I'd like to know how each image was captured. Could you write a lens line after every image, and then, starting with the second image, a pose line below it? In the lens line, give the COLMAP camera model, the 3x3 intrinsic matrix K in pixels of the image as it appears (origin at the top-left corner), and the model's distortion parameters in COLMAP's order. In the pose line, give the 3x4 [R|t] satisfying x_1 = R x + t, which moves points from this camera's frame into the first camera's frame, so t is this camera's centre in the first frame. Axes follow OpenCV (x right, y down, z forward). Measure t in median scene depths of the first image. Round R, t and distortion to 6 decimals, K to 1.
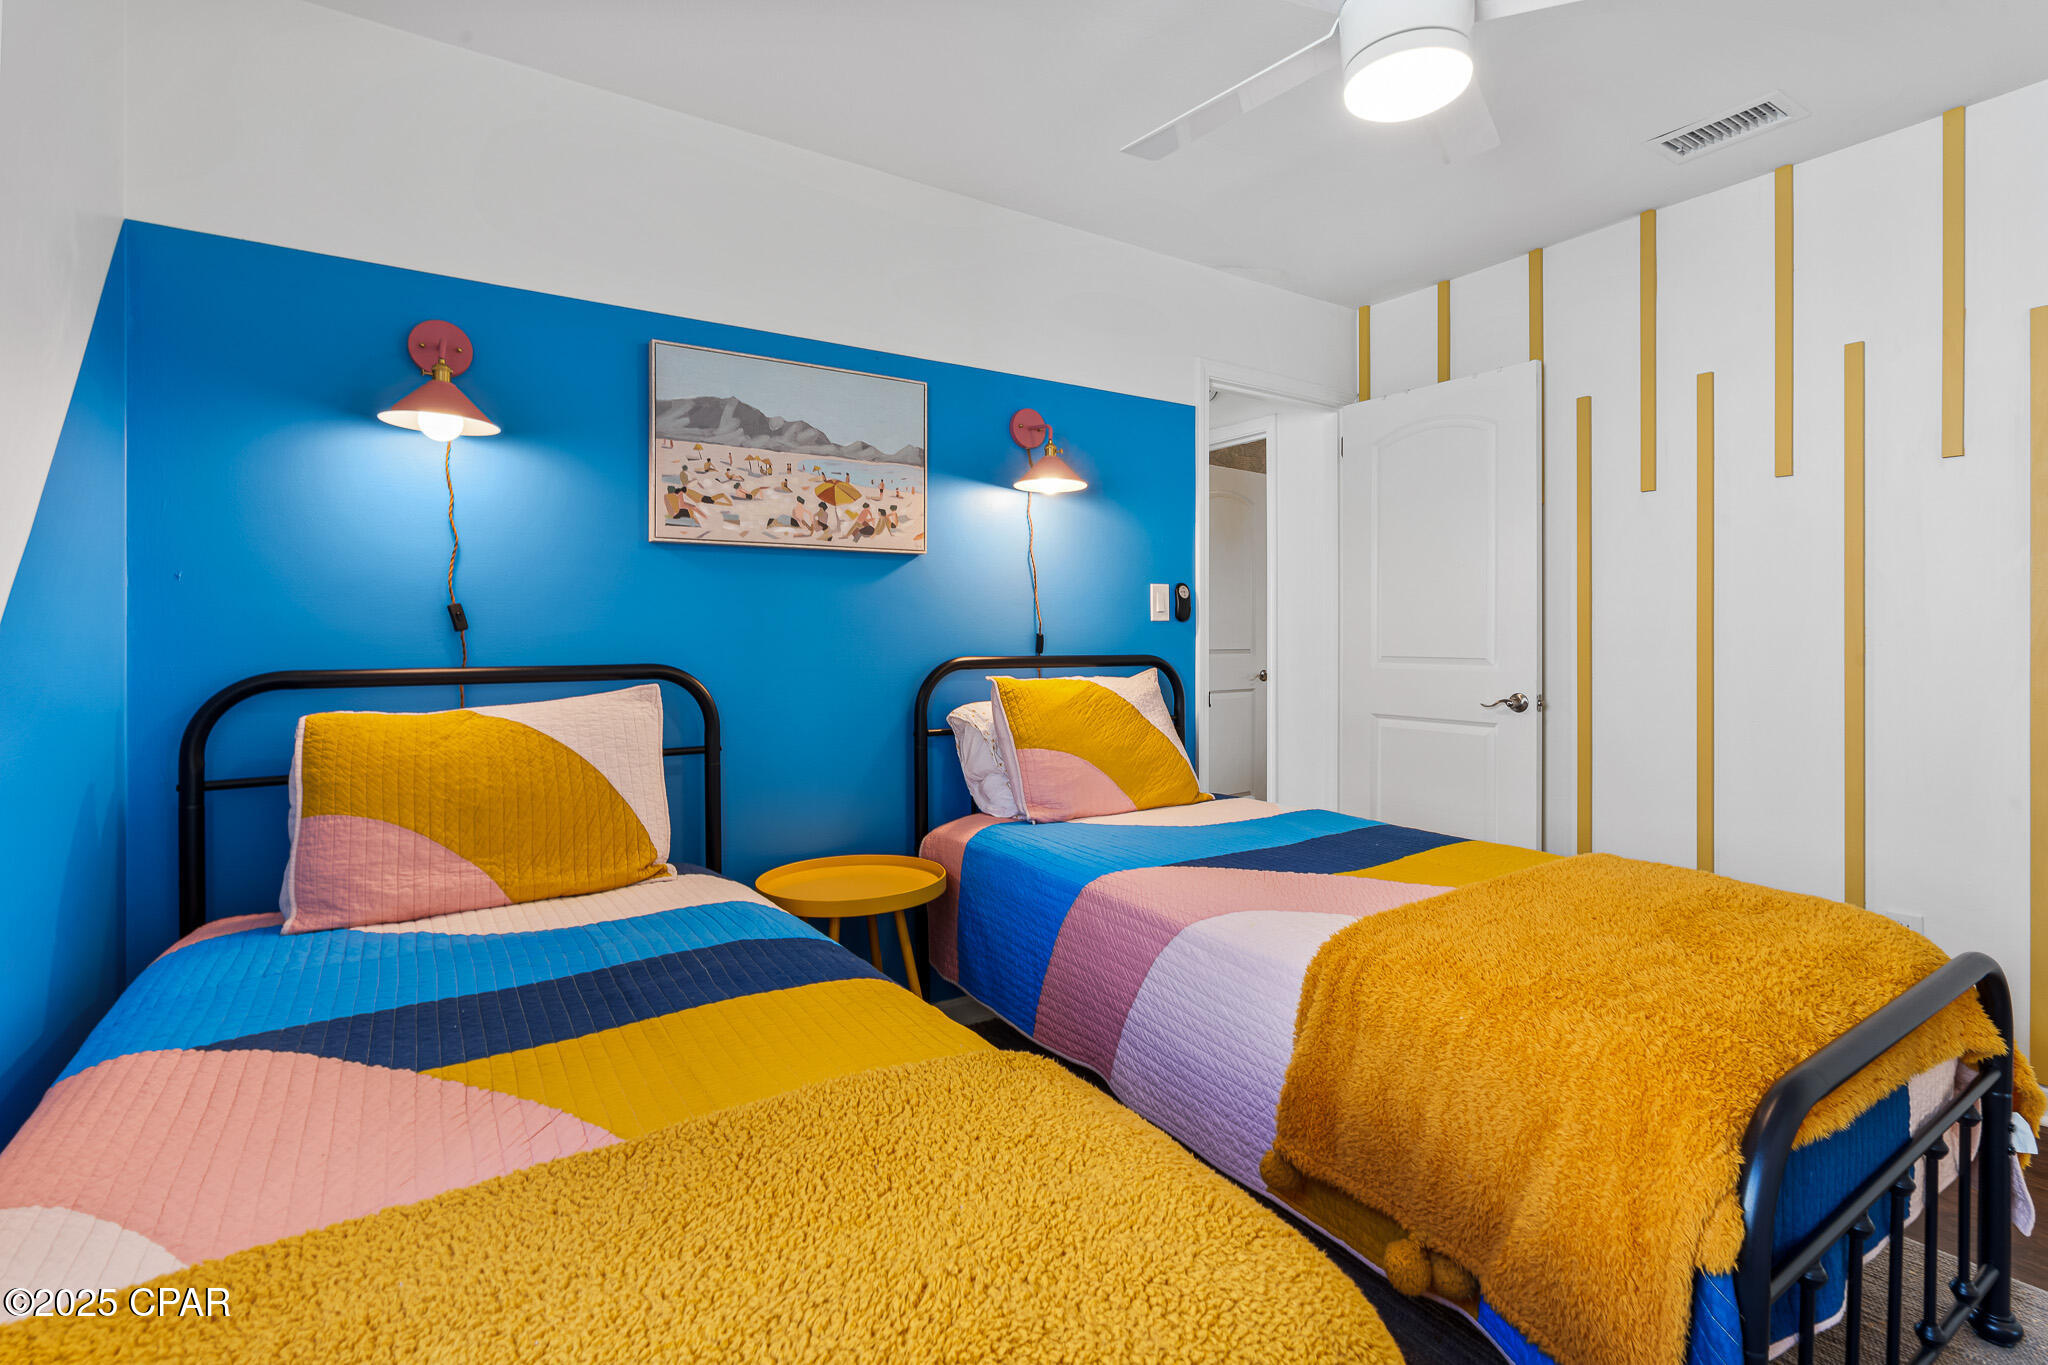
lens RADIAL K [[942.2, 0, 1021.7], [0, 942.2, 629.3], [0, 0, 1]] dist [-0.001352, 0.000205]
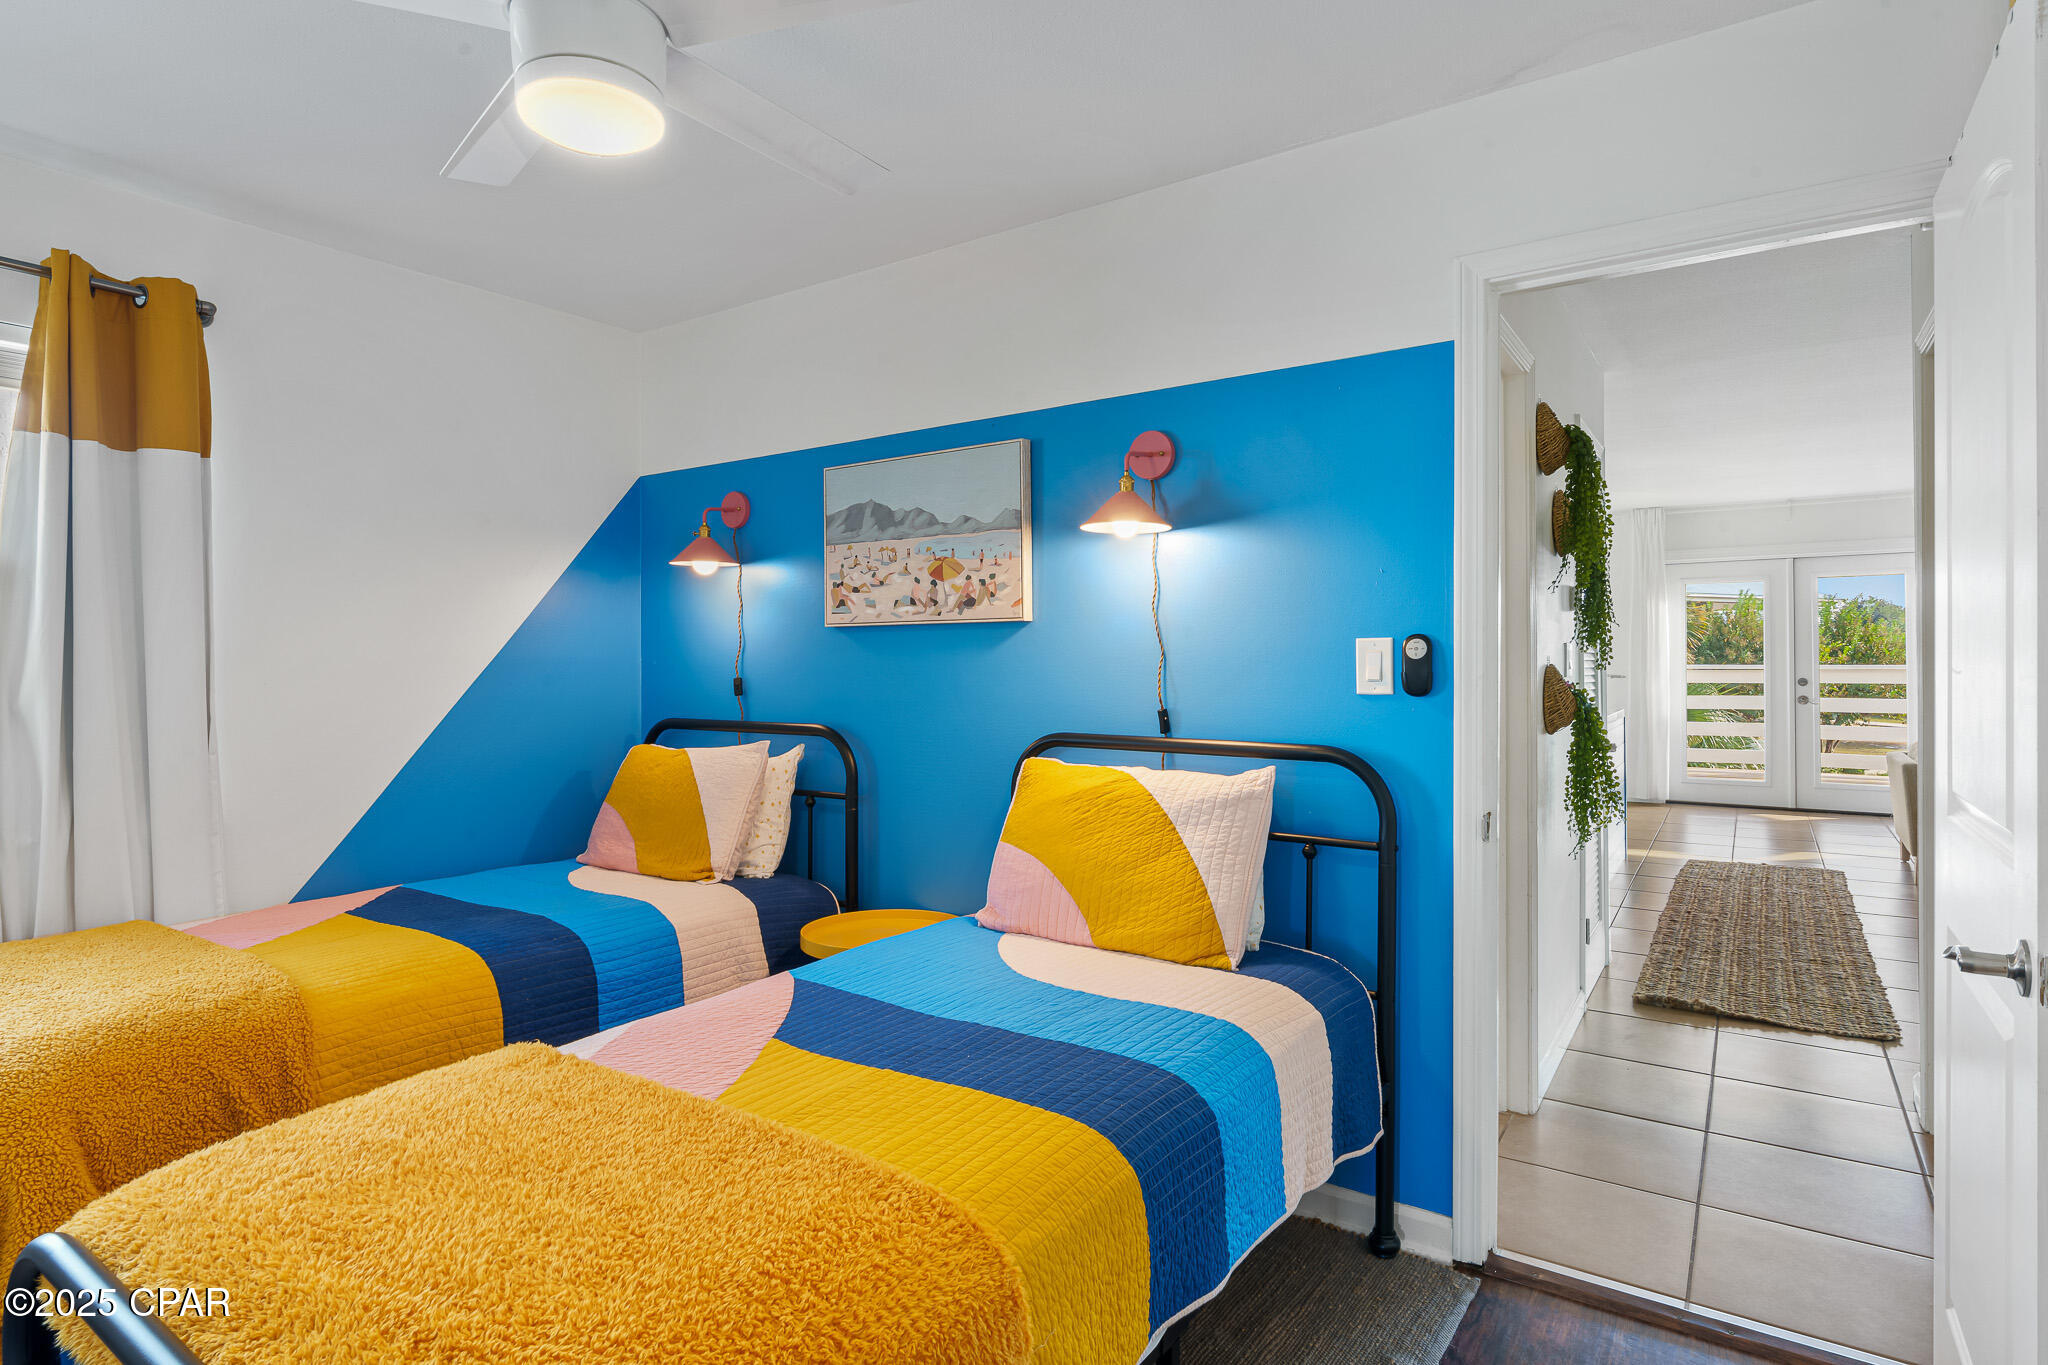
lens RADIAL K [[1068.0, 0, 1022.6], [0, 1068.0, 654.4], [0, 0, 1]] dist [0.002005, 0.000158]
pose [[0.375823, -0.000922, -0.926691, 0.955481], [0.011600, 0.999926, 0.003709, -0.054501], [0.926619, -0.012143, 0.375806, 0.645902]]
